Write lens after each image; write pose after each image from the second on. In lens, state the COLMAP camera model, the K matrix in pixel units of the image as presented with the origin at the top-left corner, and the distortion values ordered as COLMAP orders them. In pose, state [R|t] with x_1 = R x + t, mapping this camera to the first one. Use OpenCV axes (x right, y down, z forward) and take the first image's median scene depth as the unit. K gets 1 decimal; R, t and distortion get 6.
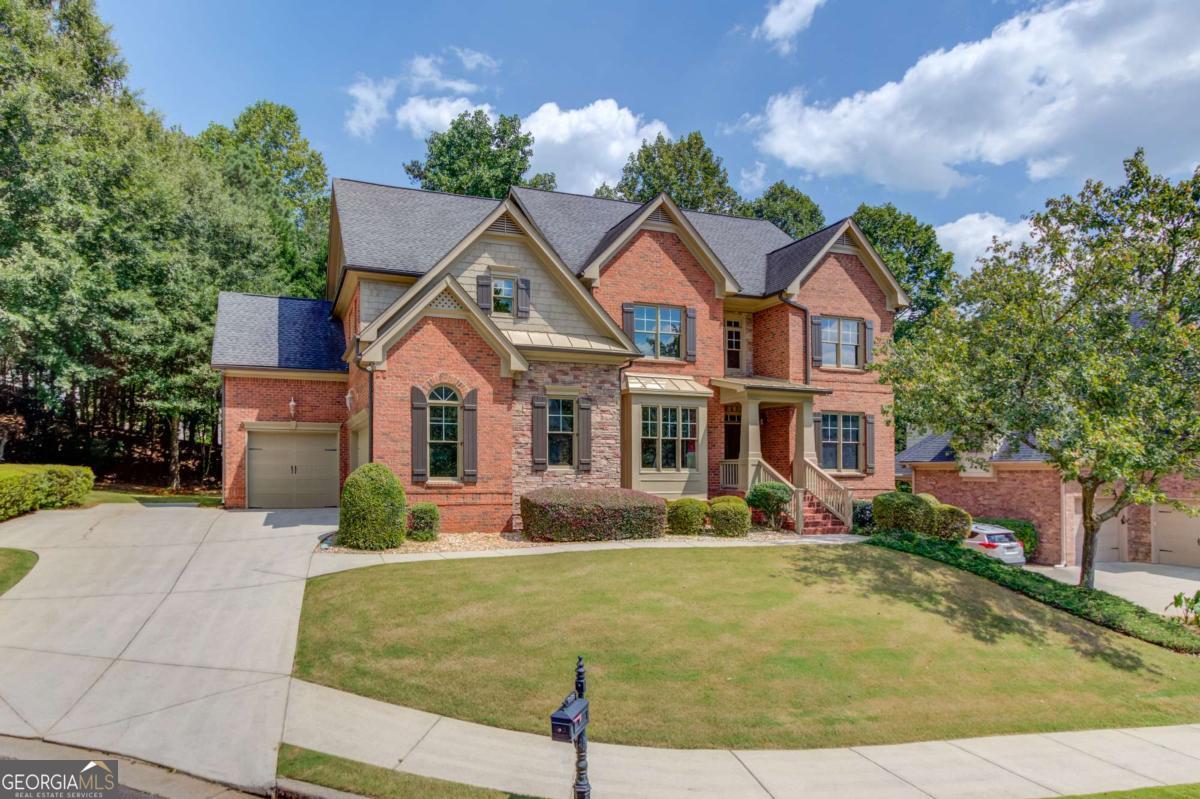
lens RADIAL K [[621.1, 0, 522.8], [0, 621.1, 425.9], [0, 0, 1]] dist [-0.003617, 0.014681]
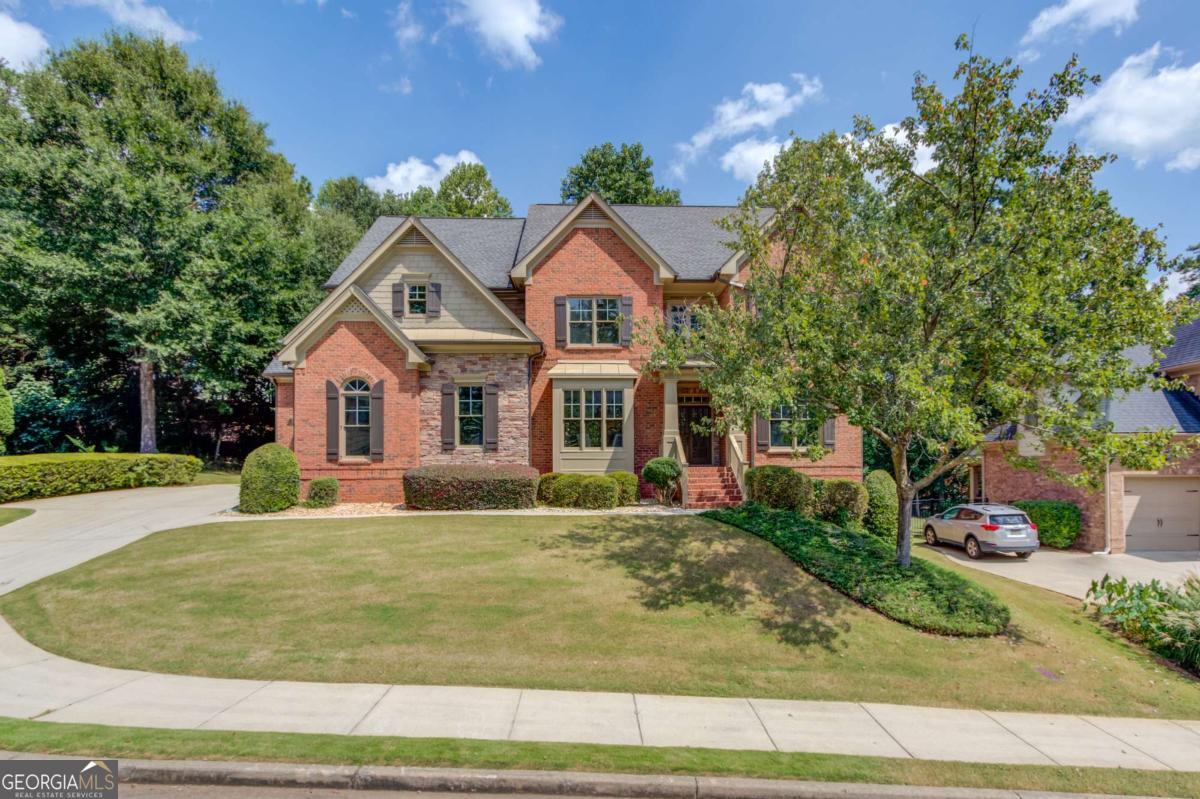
lens RADIAL K [[555.7, 0, 628.5], [0, 555.7, 422.1], [0, 0, 1]] dist [-0.000427, 0.000037]
pose [[0.967084, -0.030725, -0.252596, 0.603001], [0.028453, 0.999515, -0.012644, 0.043690], [0.252862, 0.005041, 0.967489, 0.099456]]
